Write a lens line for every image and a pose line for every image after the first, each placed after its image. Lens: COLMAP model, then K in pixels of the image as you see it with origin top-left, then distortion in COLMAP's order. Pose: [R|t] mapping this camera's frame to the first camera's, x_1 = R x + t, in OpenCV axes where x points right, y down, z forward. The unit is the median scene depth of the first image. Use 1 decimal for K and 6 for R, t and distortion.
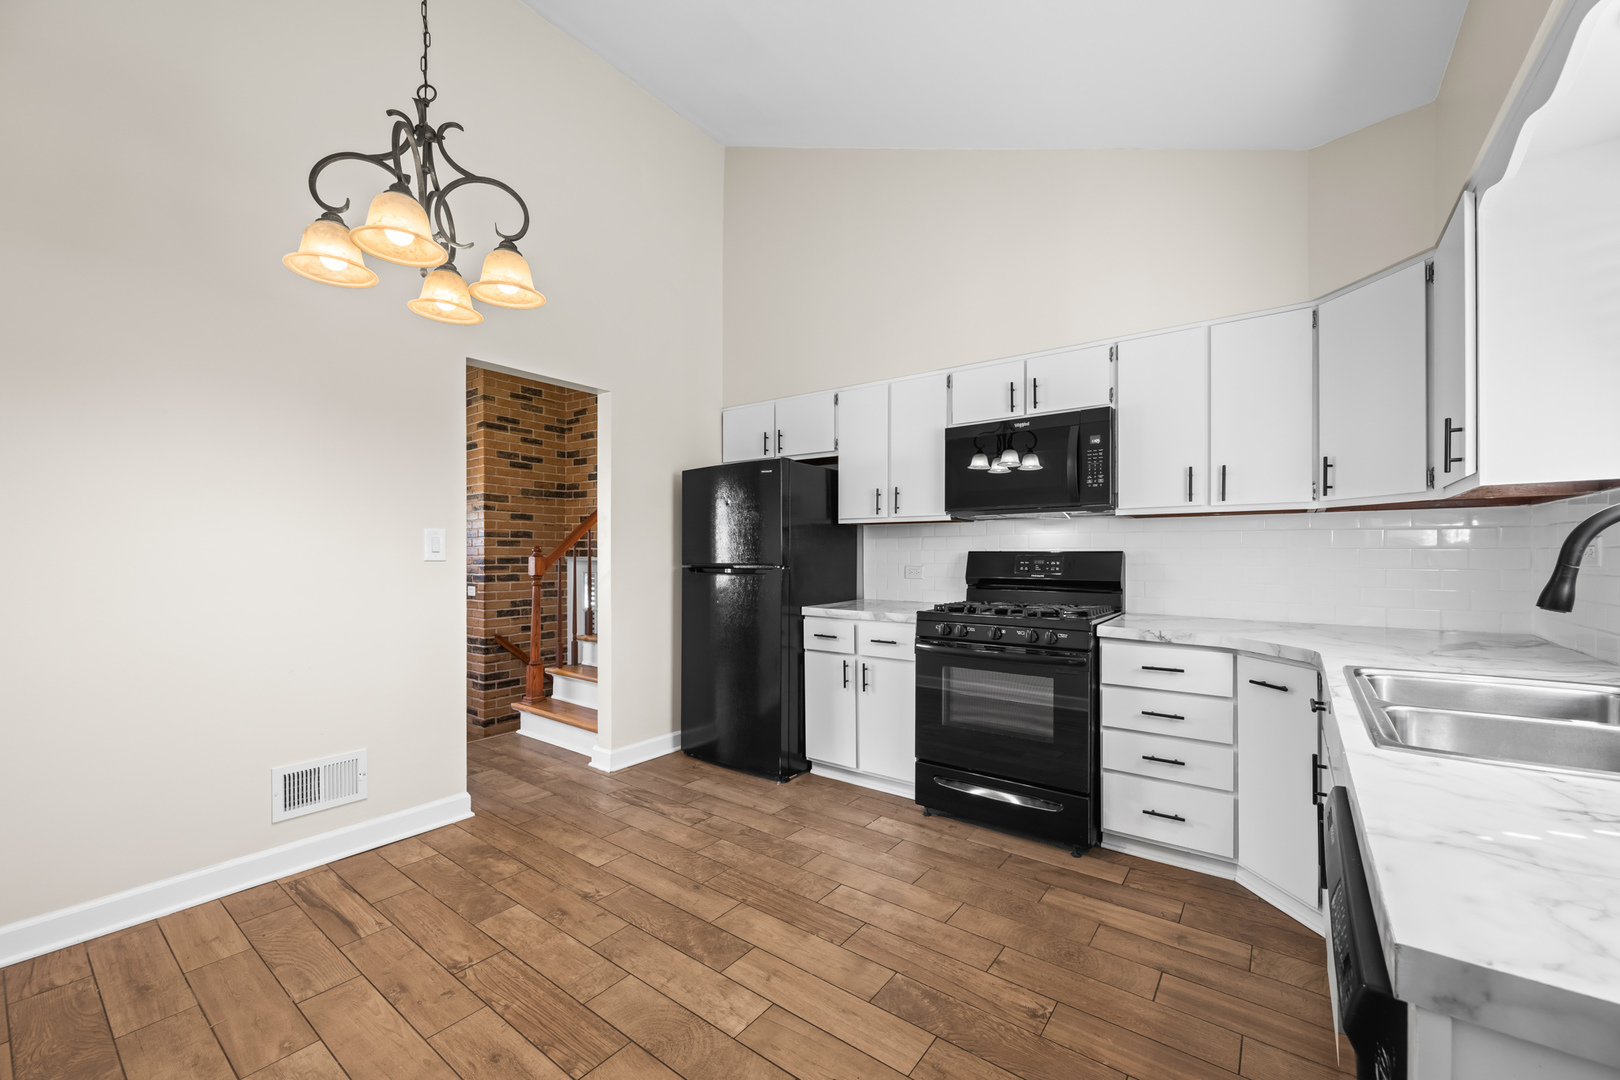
lens RADIAL K [[636.3, 0, 826.5], [0, 636.3, 555.4], [0, 0, 1]] dist [-0.005884, 0.001146]
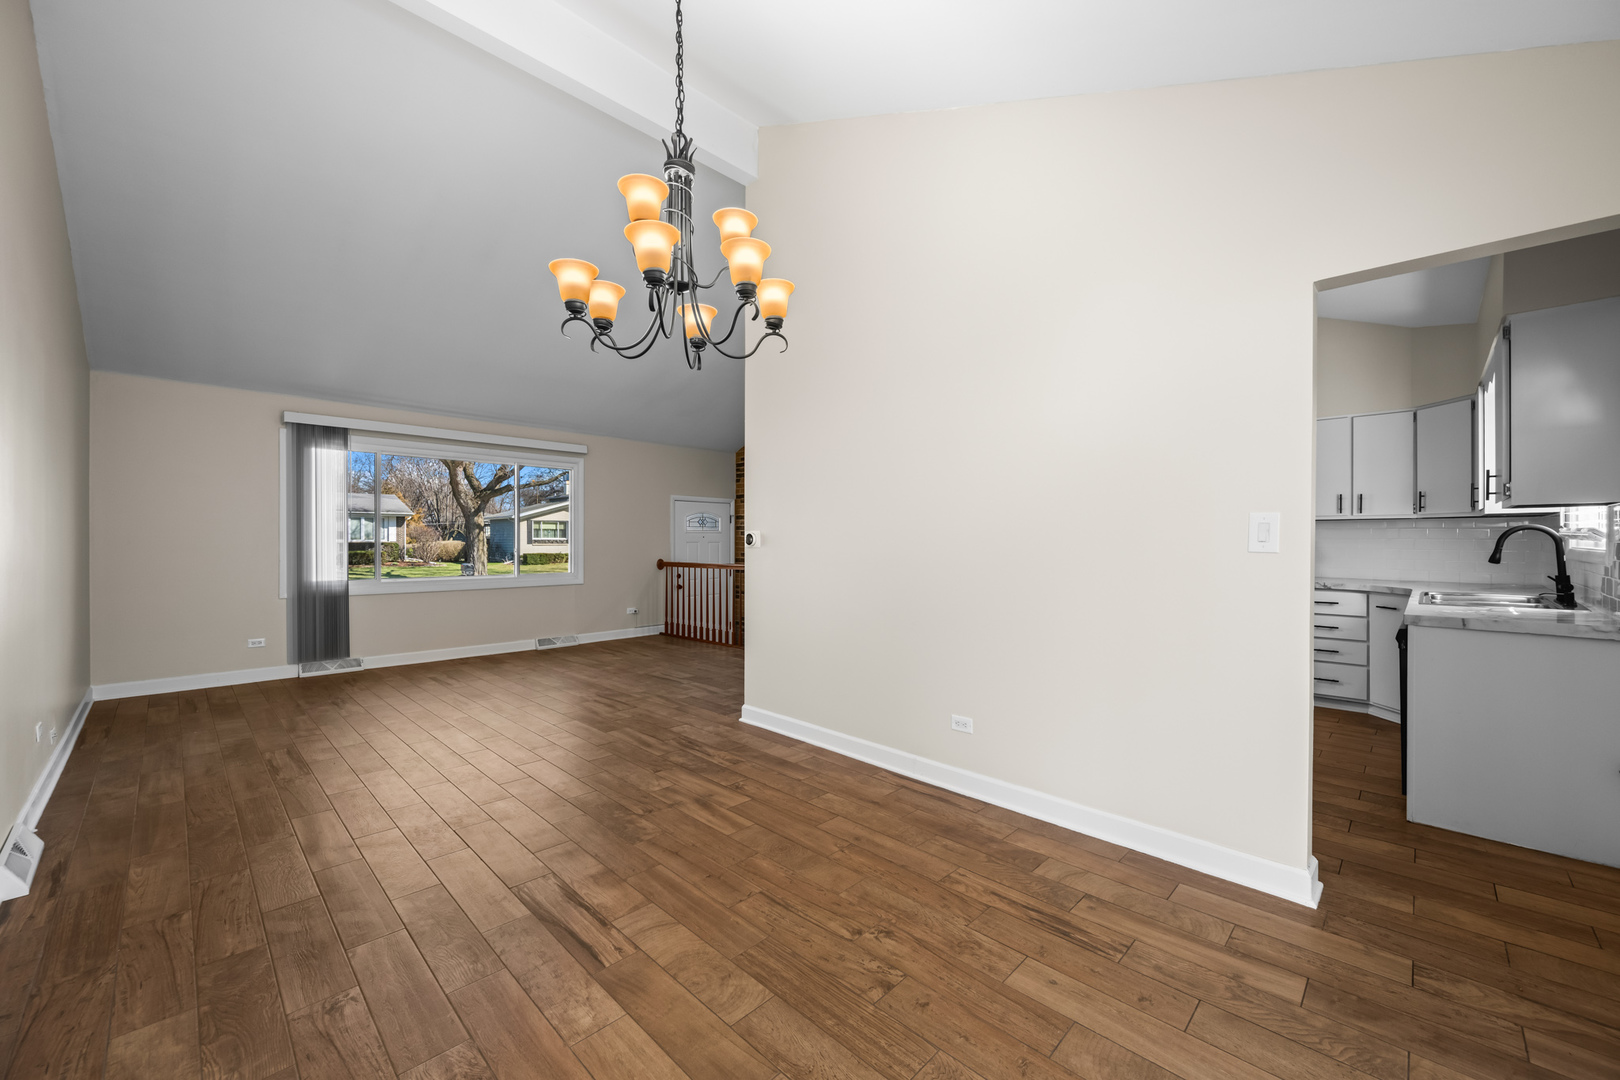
lens RADIAL K [[636.3, 0, 815.8], [0, 636.3, 538.3], [0, 0, 1]] dist [-0.005884, 0.001146]
pose [[0.989840, 0.001155, -0.142178, -0.611814], [-0.001396, 0.999998, -0.001600, -0.006992], [0.142176, 0.001782, 0.989840, -0.942697]]
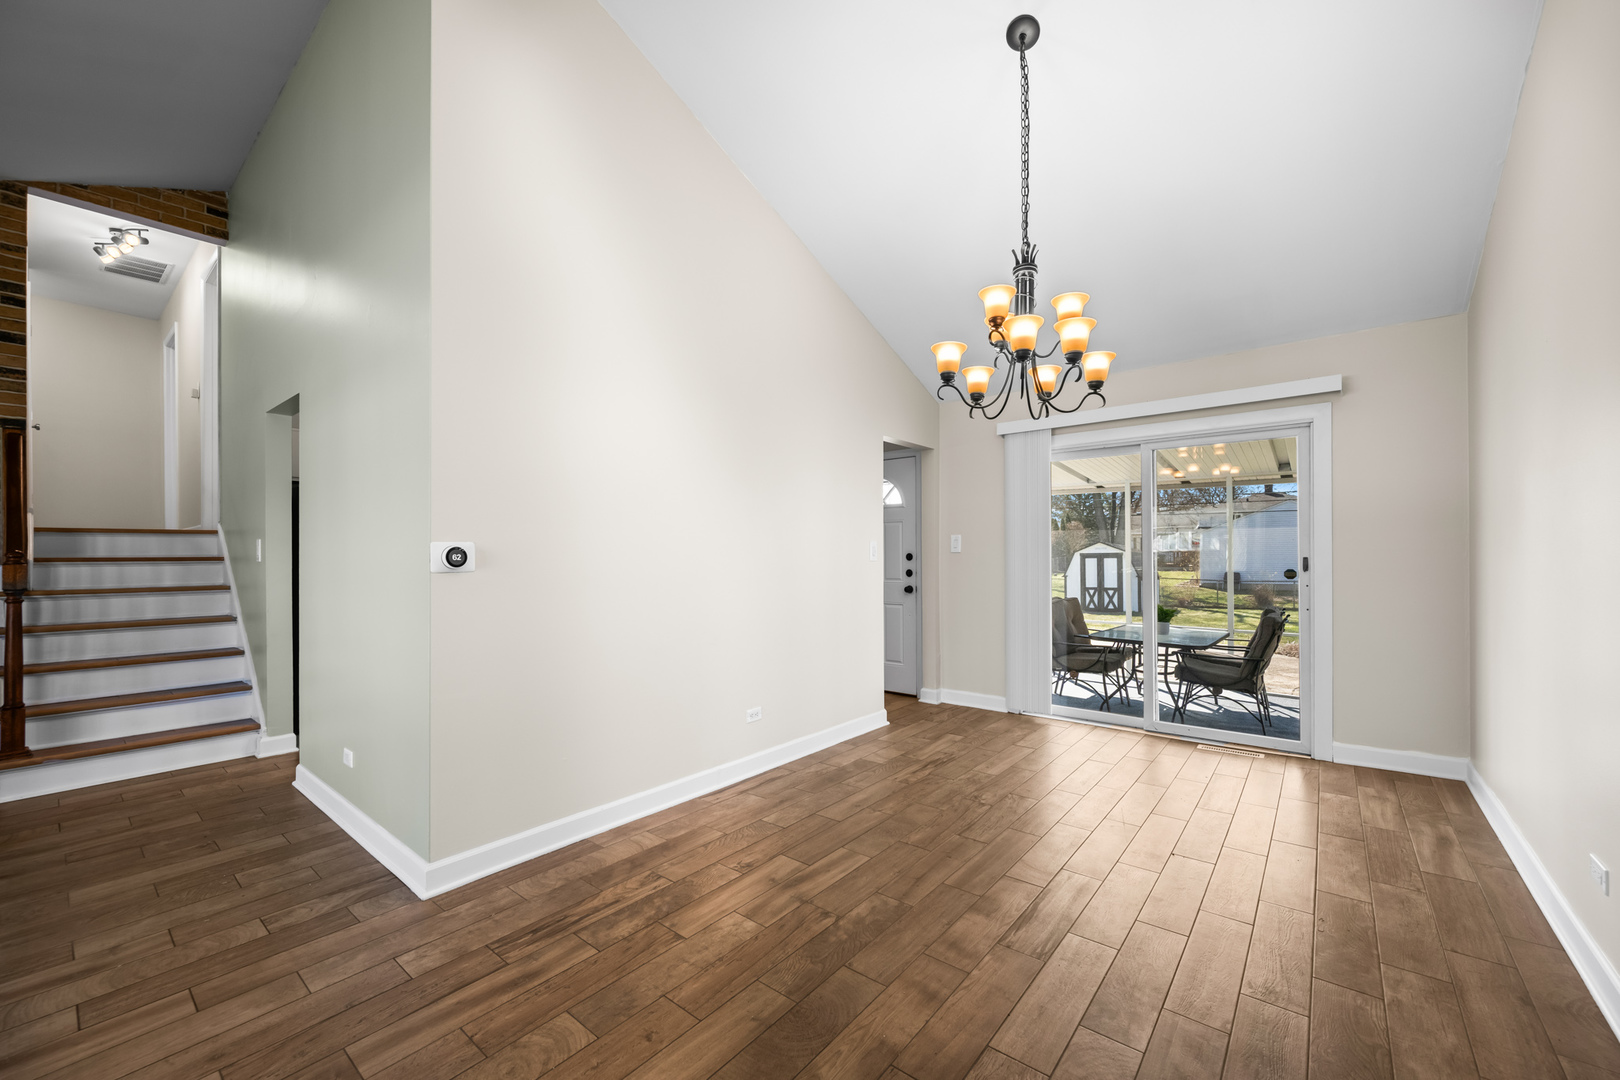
lens RADIAL K [[636.3, 0, 821.0], [0, 636.3, 550.3], [0, 0, 1]] dist [-0.005884, 0.001146]
pose [[0.043132, 0.006196, 0.999050, -1.831279], [0.005124, 0.999966, -0.006423, -0.008928], [-0.999056, 0.005396, 0.043098, 0.026074]]
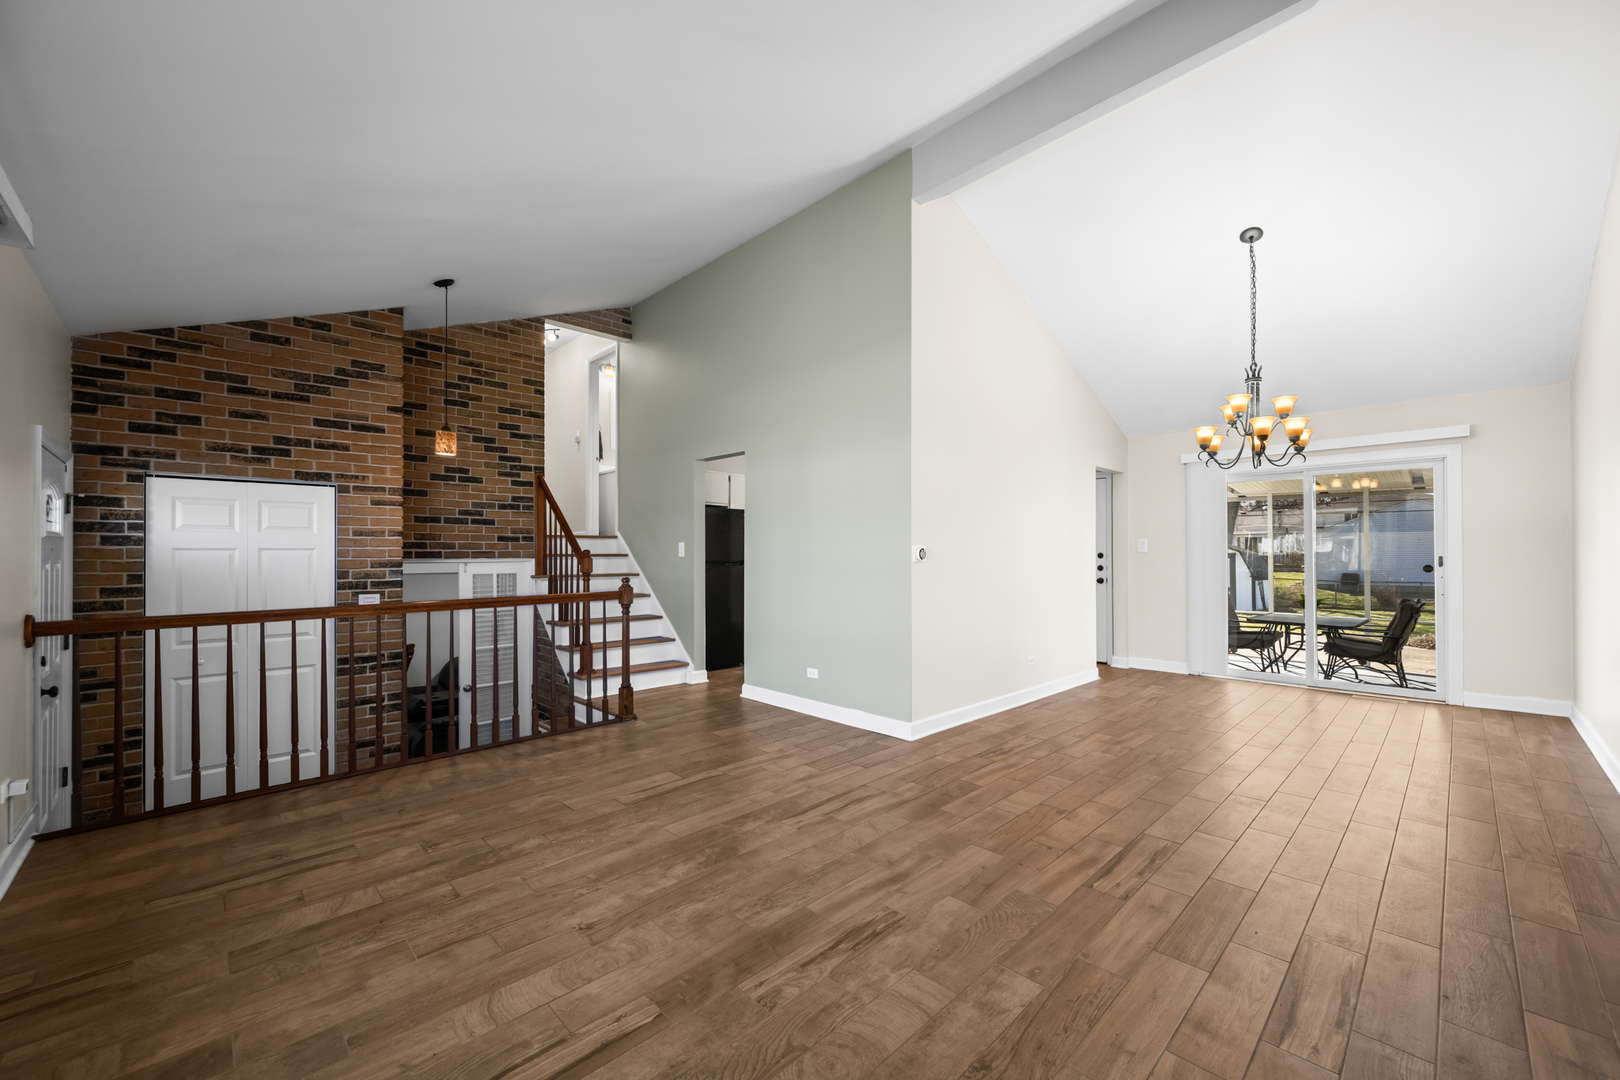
lens RADIAL K [[636.3, 0, 818.4], [0, 636.3, 546.0], [0, 0, 1]] dist [-0.005884, 0.001146]
pose [[0.160493, 0.012822, 0.986954, -2.565348], [0.002239, 0.999908, -0.013355, -0.006095], [-0.987035, 0.004354, 0.160449, 0.558593]]
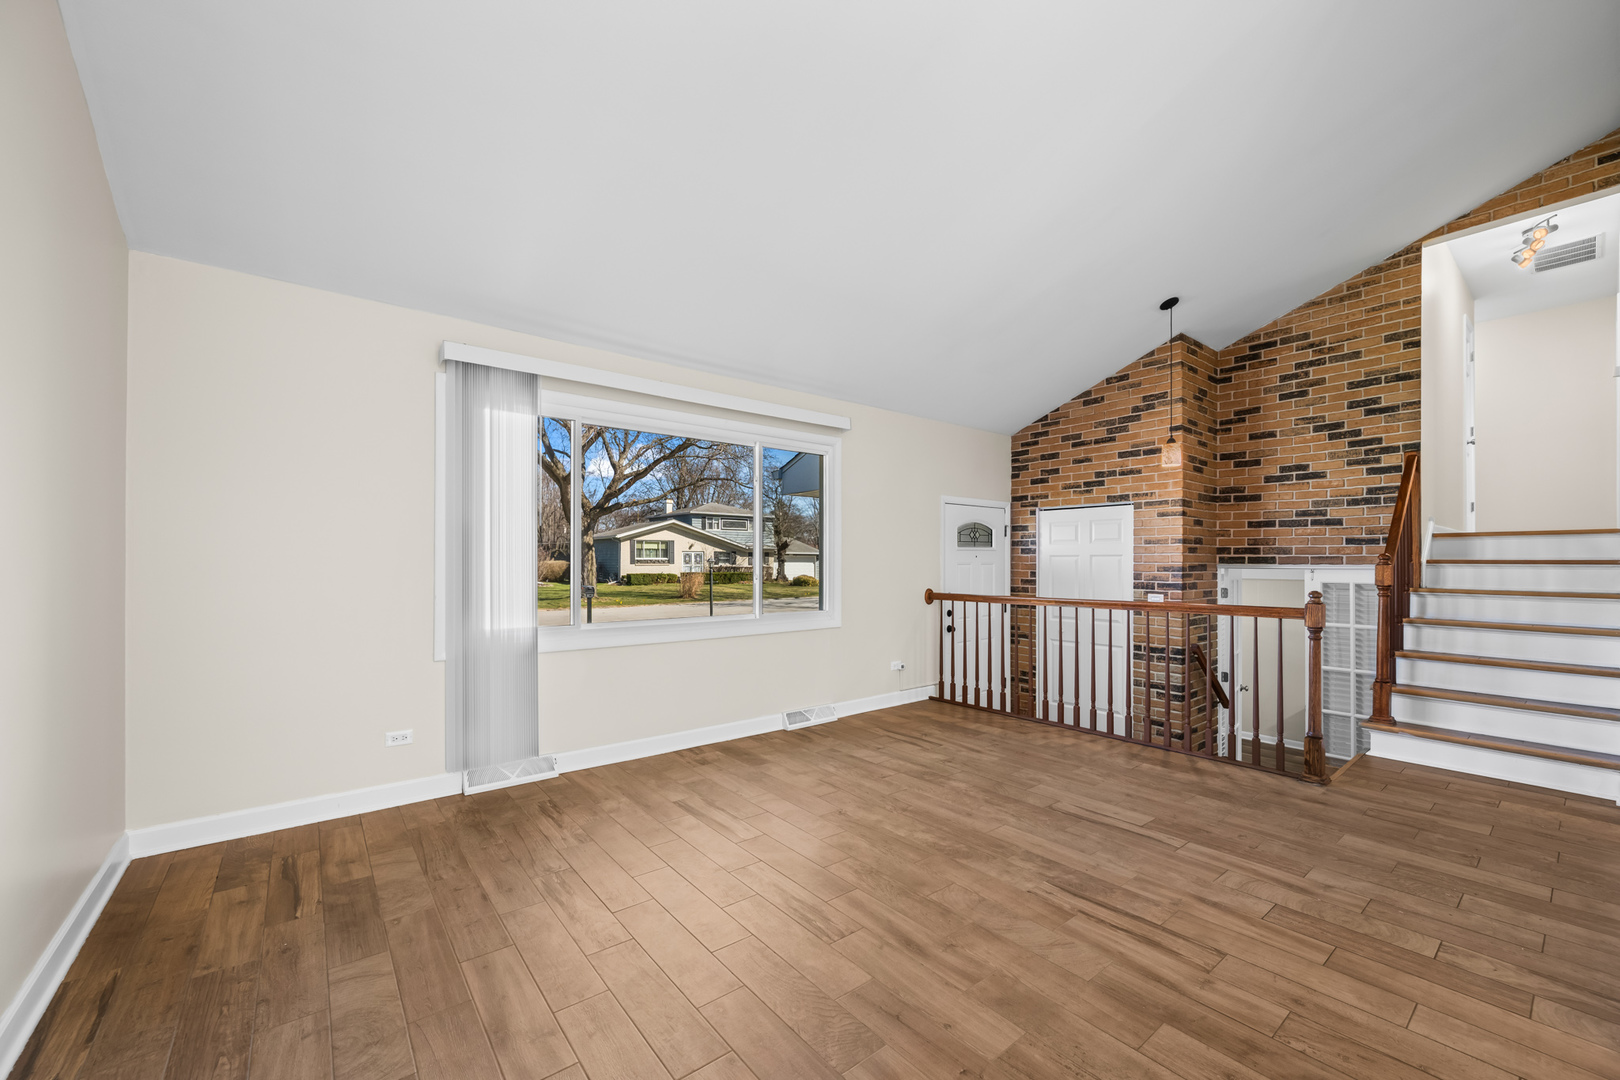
lens RADIAL K [[636.3, 0, 819.4], [0, 636.3, 555.6], [0, 0, 1]] dist [-0.005884, 0.001146]
pose [[0.966801, 0.000255, -0.255530, -1.589599], [-0.001659, 0.999985, -0.005277, -0.009546], [0.255524, 0.005526, 0.966787, -0.152985]]
